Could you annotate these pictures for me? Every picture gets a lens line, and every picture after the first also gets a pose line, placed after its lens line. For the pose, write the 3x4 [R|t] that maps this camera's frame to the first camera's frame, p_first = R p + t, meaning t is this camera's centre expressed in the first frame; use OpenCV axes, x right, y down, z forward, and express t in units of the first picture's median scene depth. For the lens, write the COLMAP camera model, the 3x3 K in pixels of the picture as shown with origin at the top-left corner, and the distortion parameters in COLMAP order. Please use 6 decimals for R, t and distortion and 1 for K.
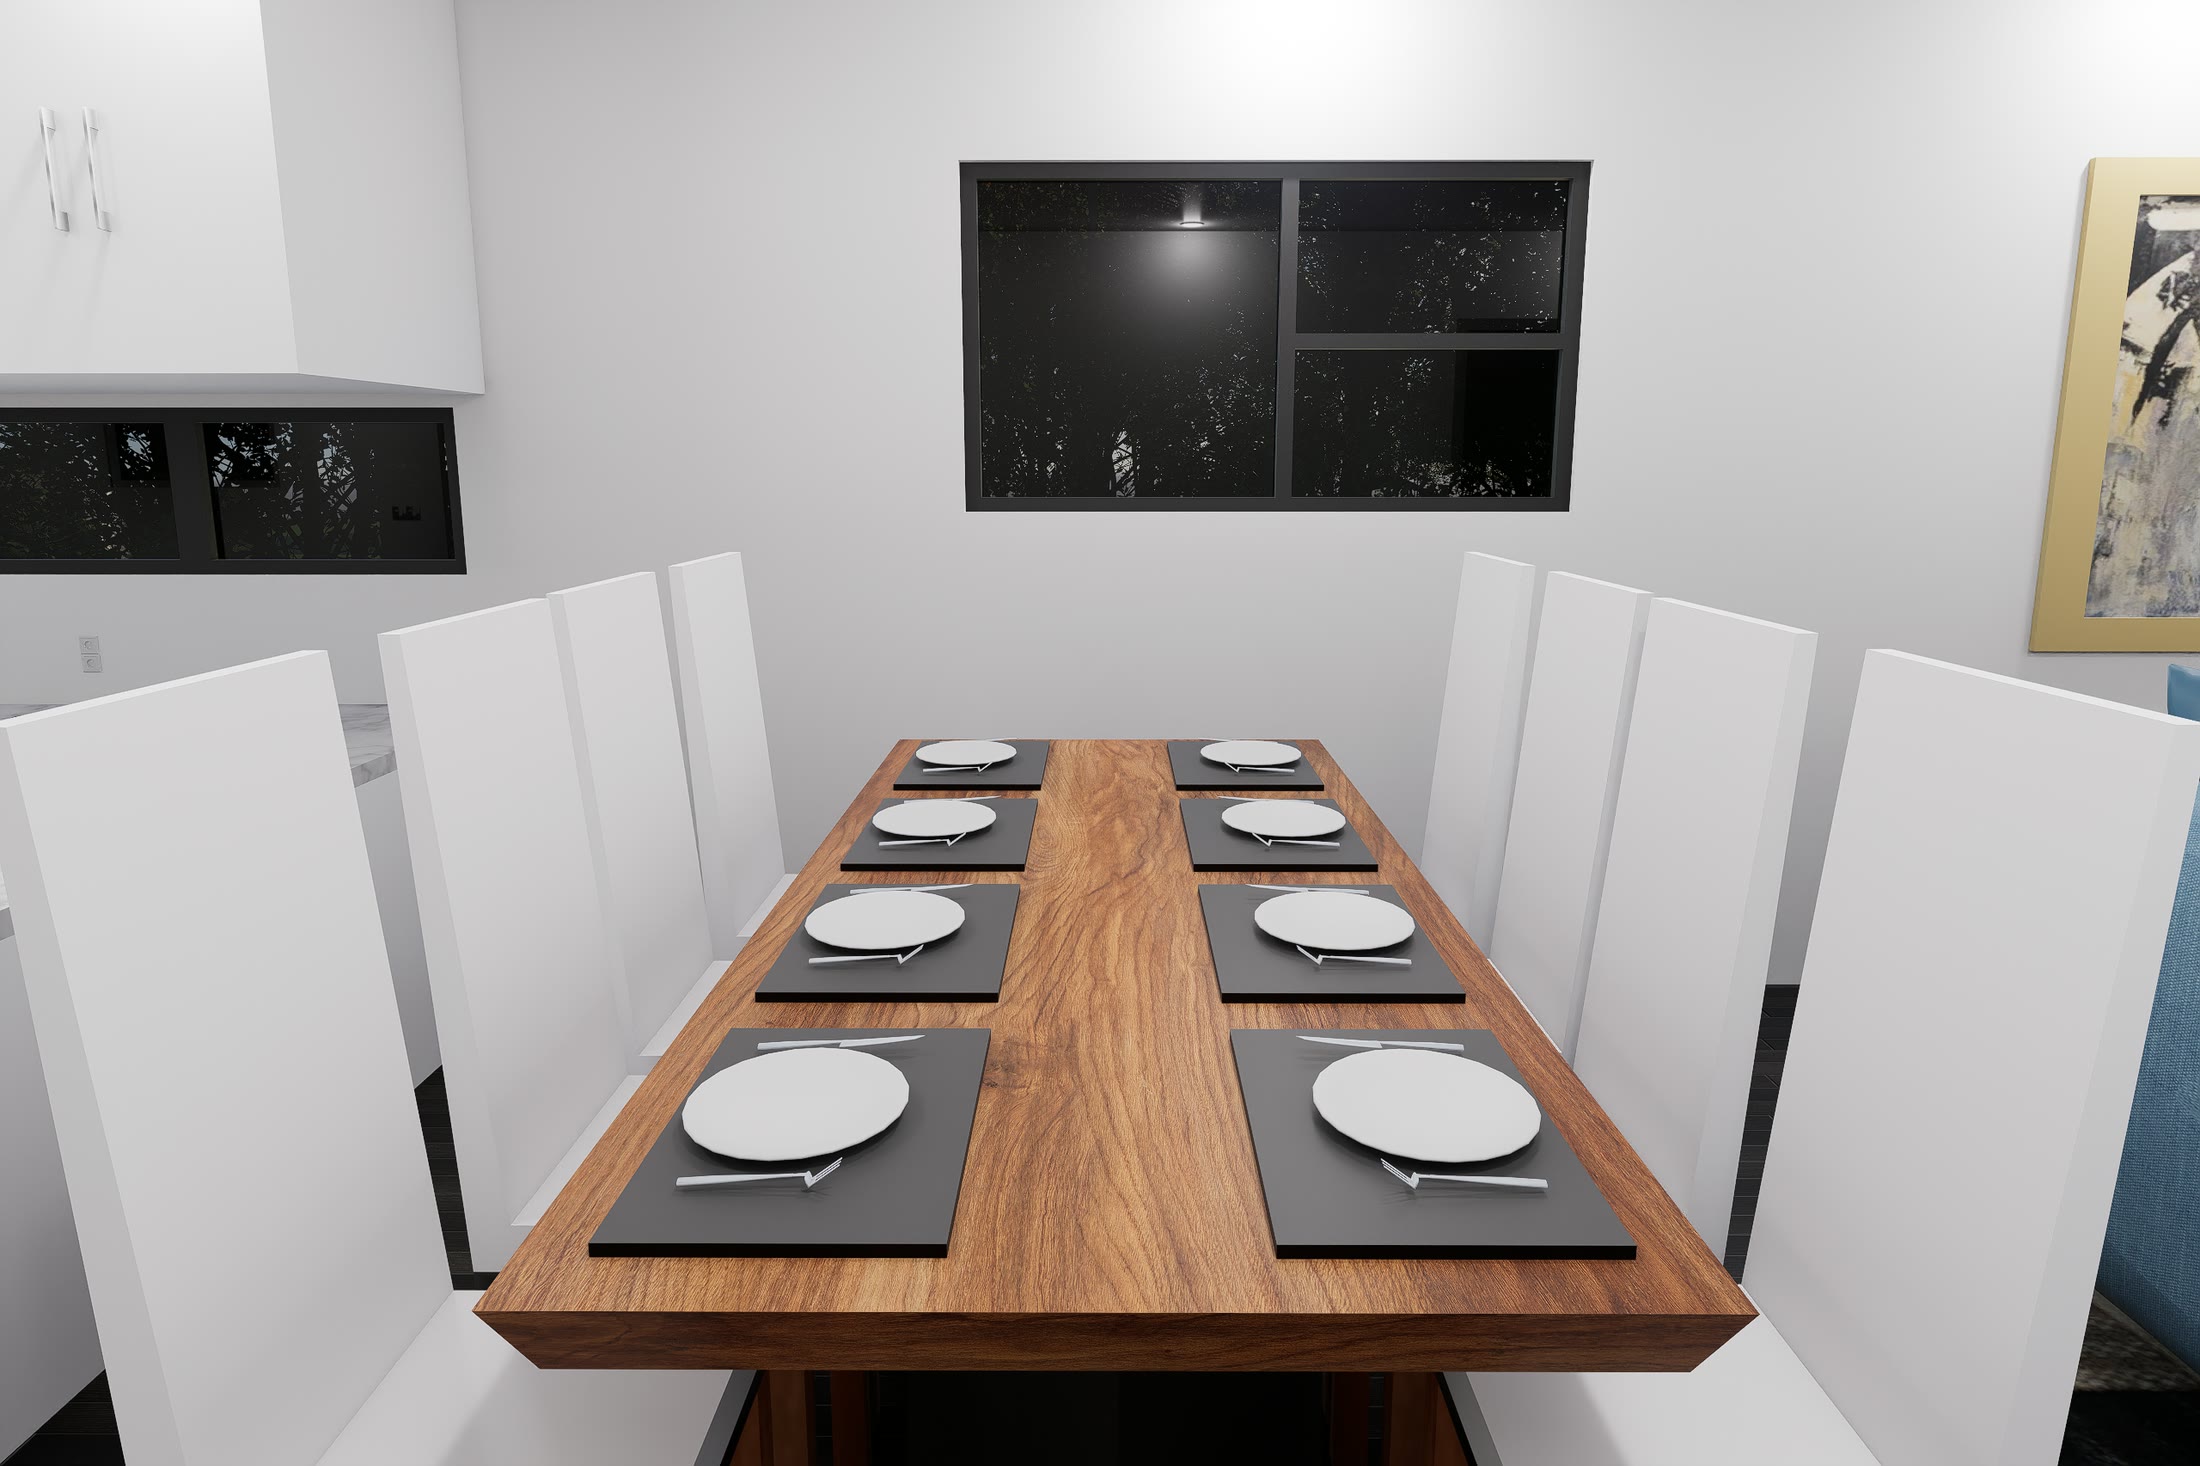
lens RADIAL K [[1398.9, 0, 1100.5], [0, 1398.9, 741.9], [0, 0, 1]] dist [0.008755, 0.002516]
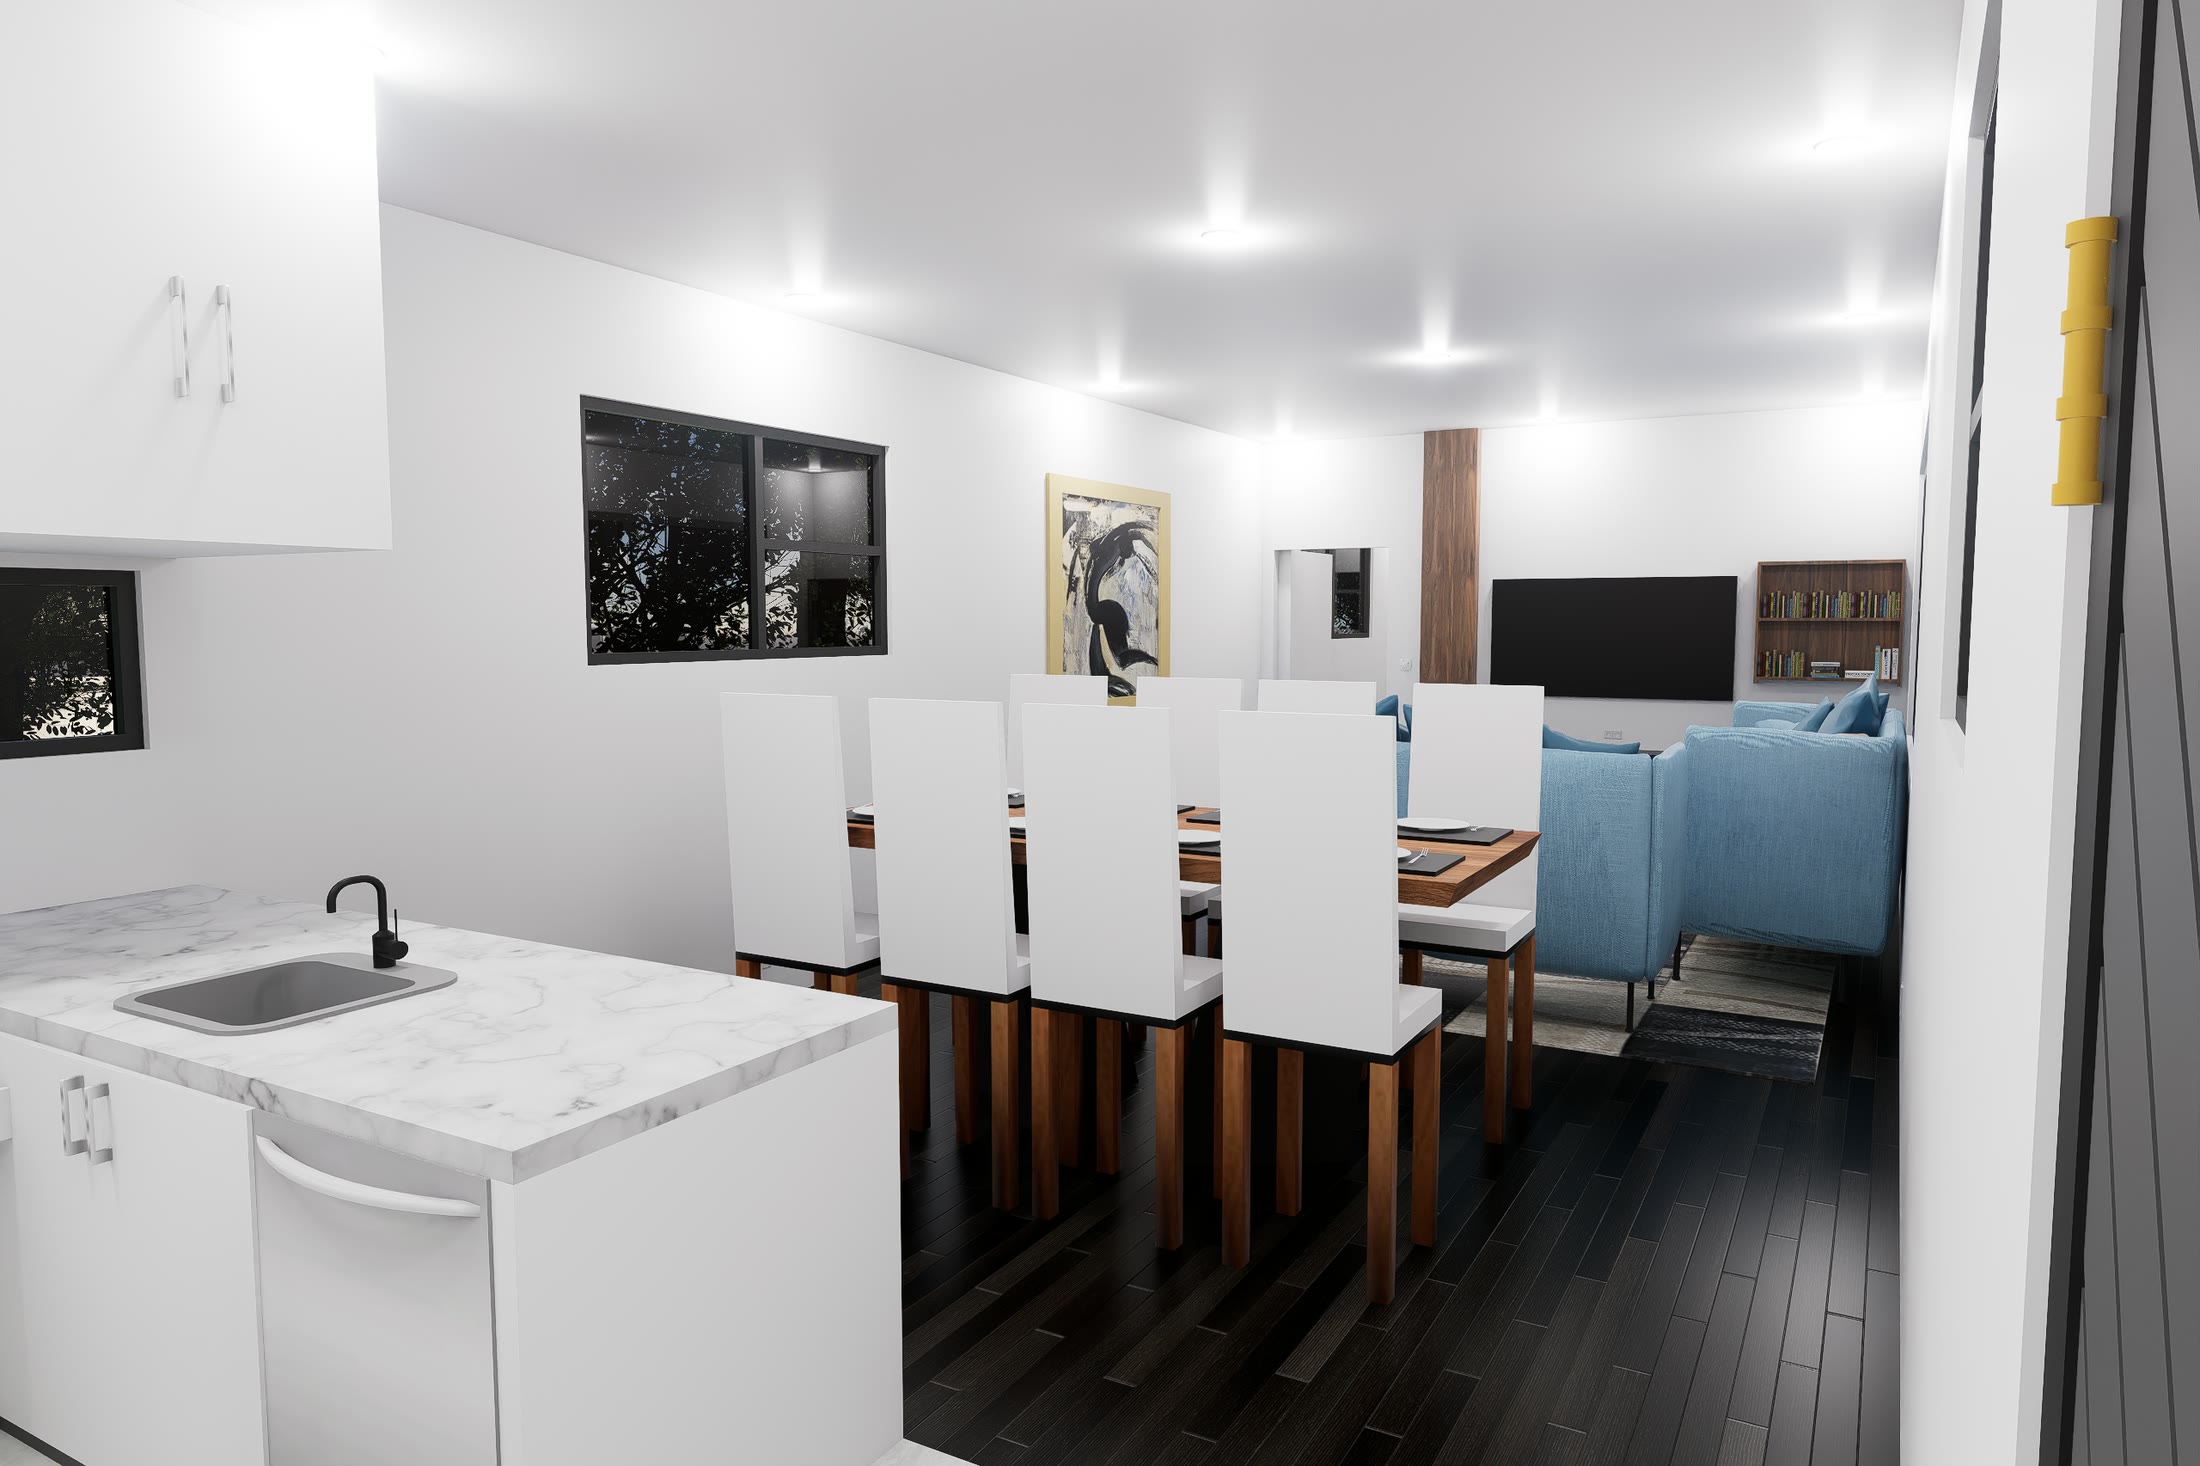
lens RADIAL K [[1398.9, 0, 1097.1], [0, 1398.9, 732.7], [0, 0, 1]] dist [0.008755, 0.002516]
pose [[0.493914, -0.071950, 0.866529, -0.965424], [0.181661, 0.983117, -0.021914, 0.000573], [-0.850323, 0.168238, 0.498646, 0.020917]]
